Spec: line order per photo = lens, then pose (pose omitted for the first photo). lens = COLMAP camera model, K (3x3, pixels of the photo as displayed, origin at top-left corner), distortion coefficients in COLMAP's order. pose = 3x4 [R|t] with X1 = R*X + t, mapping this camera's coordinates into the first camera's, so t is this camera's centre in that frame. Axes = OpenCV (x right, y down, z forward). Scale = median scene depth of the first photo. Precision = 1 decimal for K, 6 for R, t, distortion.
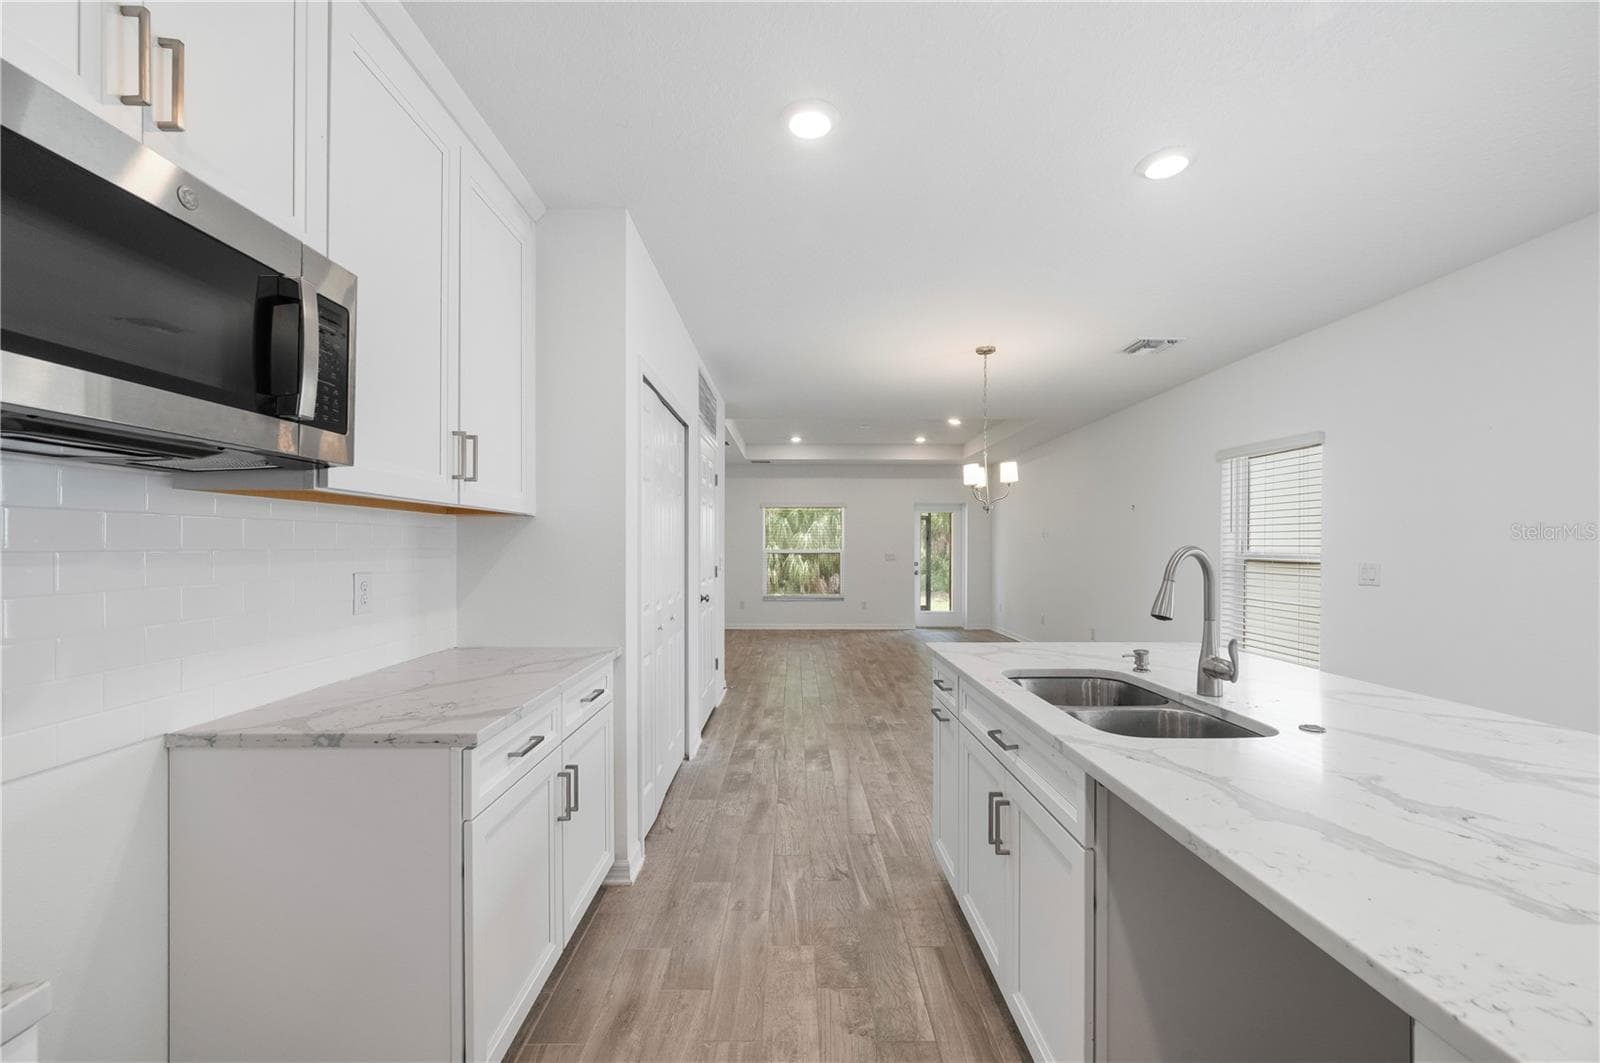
lens RADIAL K [[644.4, 0, 790.6], [0, 644.4, 552.9], [0, 0, 1]] dist [-0.000350, 0.000032]
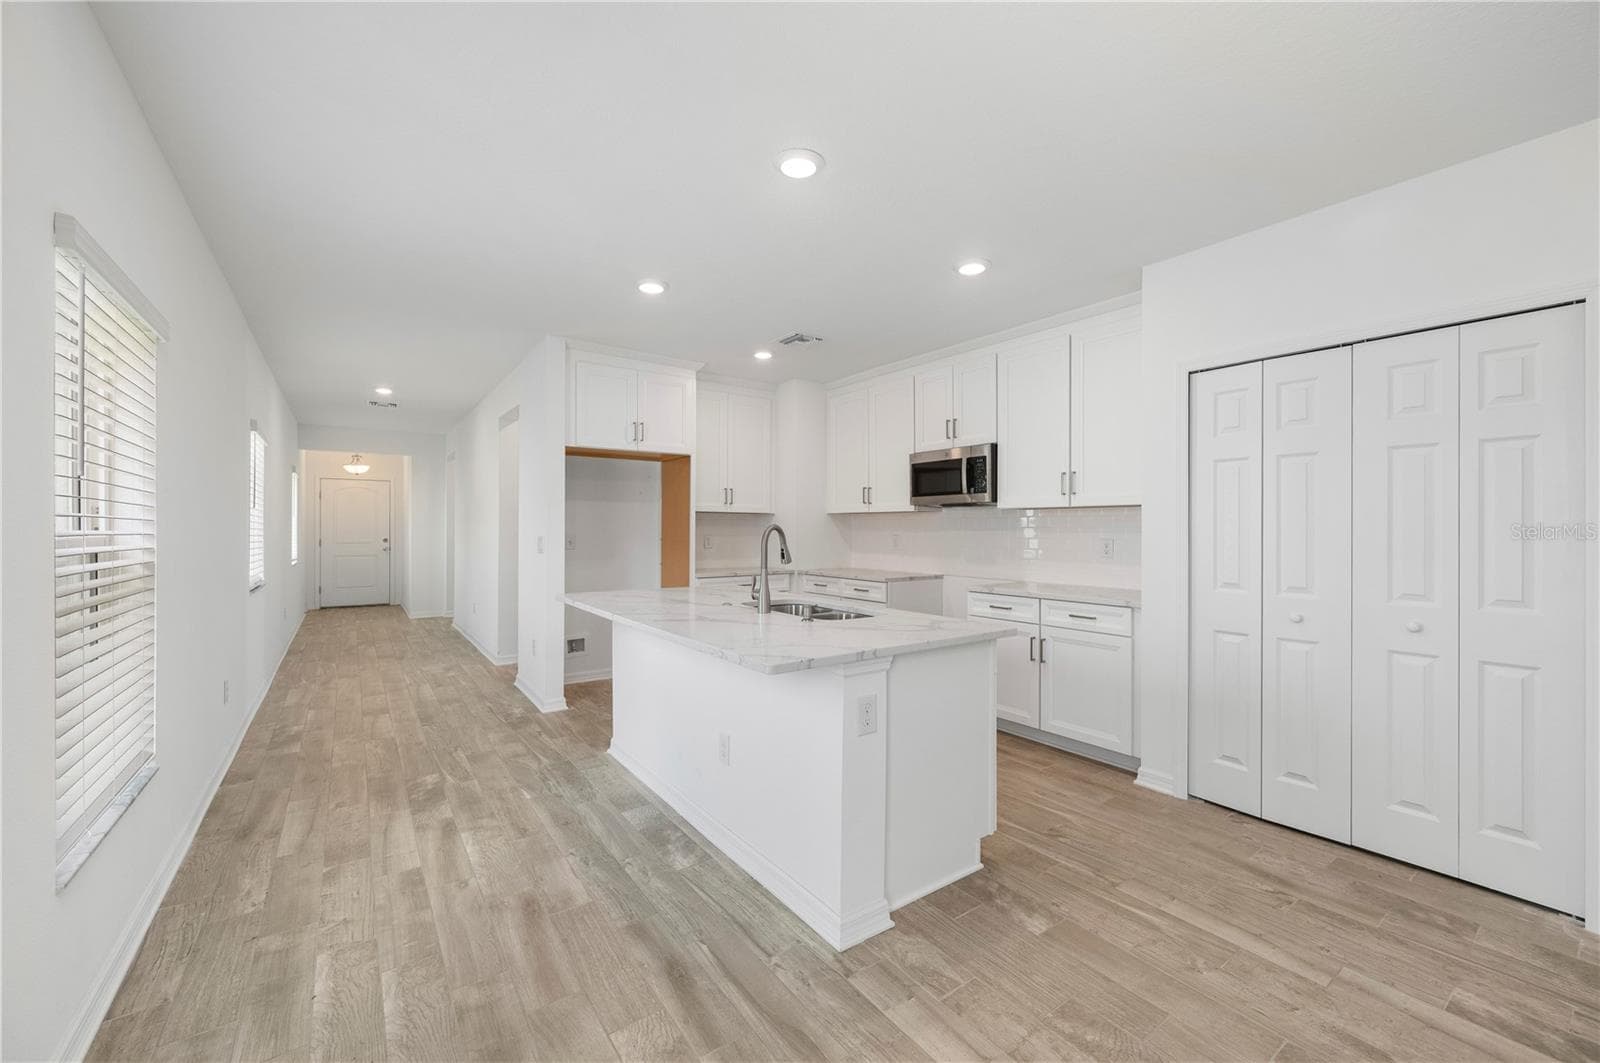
lens RADIAL K [[643.6, 0, 799.0], [0, 643.6, 534.8], [0, 0, 1]] dist [-0.000602, -0.000078]
pose [[-0.824732, -0.002268, -0.565519, 0.876802], [-0.008374, 0.999931, 0.008201, 0.002485], [0.565461, 0.011499, -0.824695, 1.395399]]
